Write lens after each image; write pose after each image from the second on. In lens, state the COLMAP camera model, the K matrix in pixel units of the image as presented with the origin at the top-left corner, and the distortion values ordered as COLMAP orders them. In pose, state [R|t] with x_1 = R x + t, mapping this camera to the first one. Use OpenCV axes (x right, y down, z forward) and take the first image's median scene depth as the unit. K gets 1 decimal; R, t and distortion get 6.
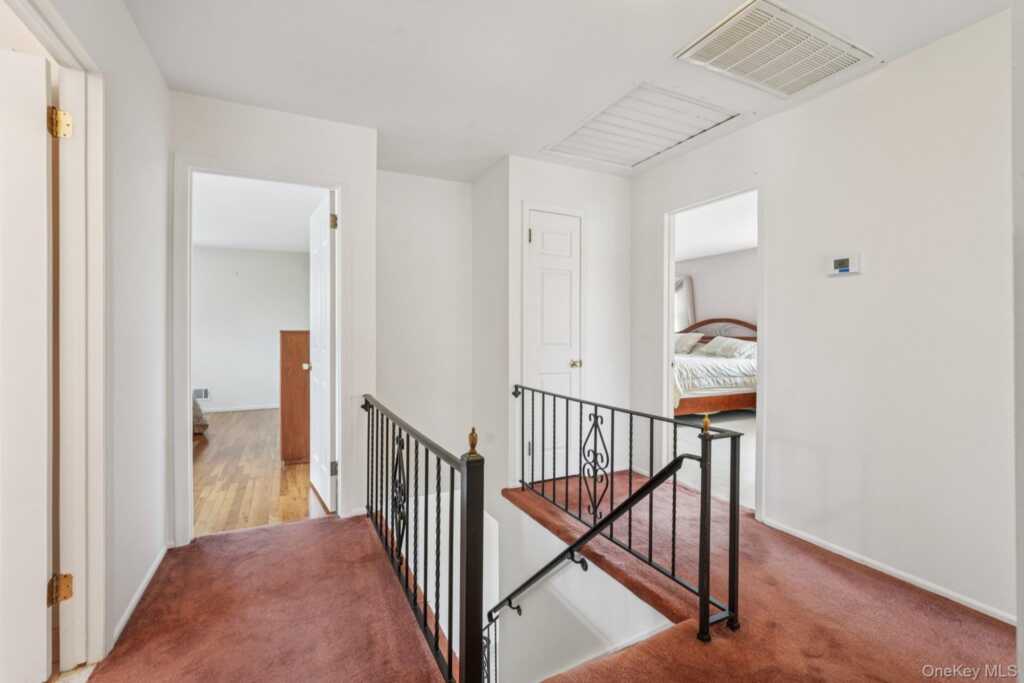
lens RADIAL K [[451.7, 0, 513.2], [0, 451.7, 337.3], [0, 0, 1]] dist [-0.001677, 0.002575]
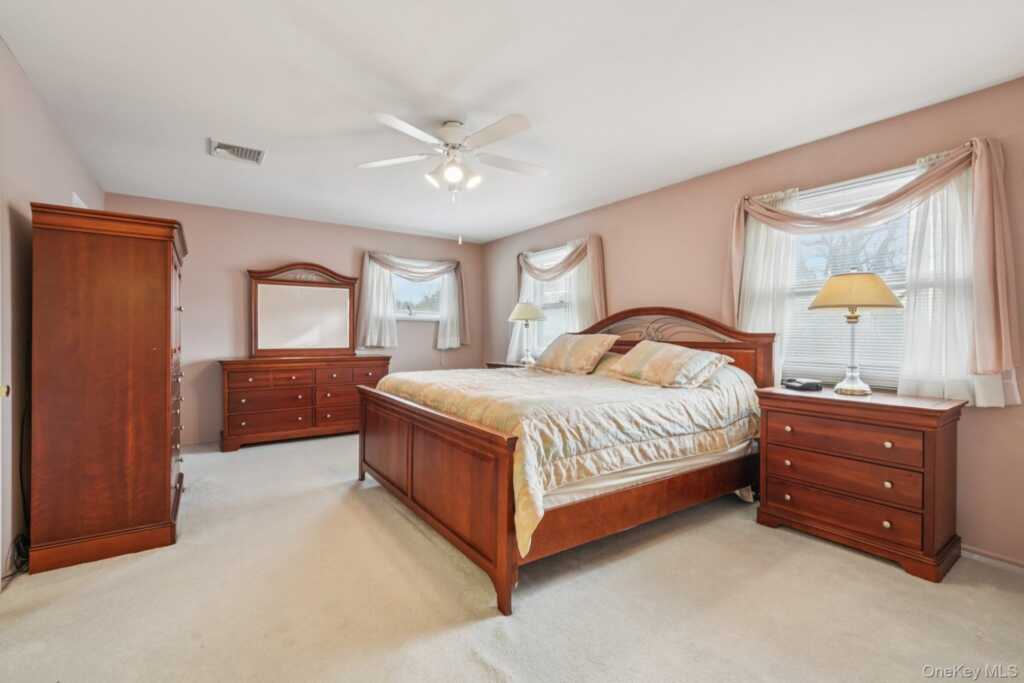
lens RADIAL K [[451.7, 0, 511.1], [0, 451.7, 341.2], [0, 0, 1]] dist [-0.001677, 0.002575]
pose [[0.990416, 0.004410, 0.138047, 0.239754], [-0.004770, 0.999986, 0.002276, -0.002191], [-0.138035, -0.002913, 0.990423, 0.527658]]
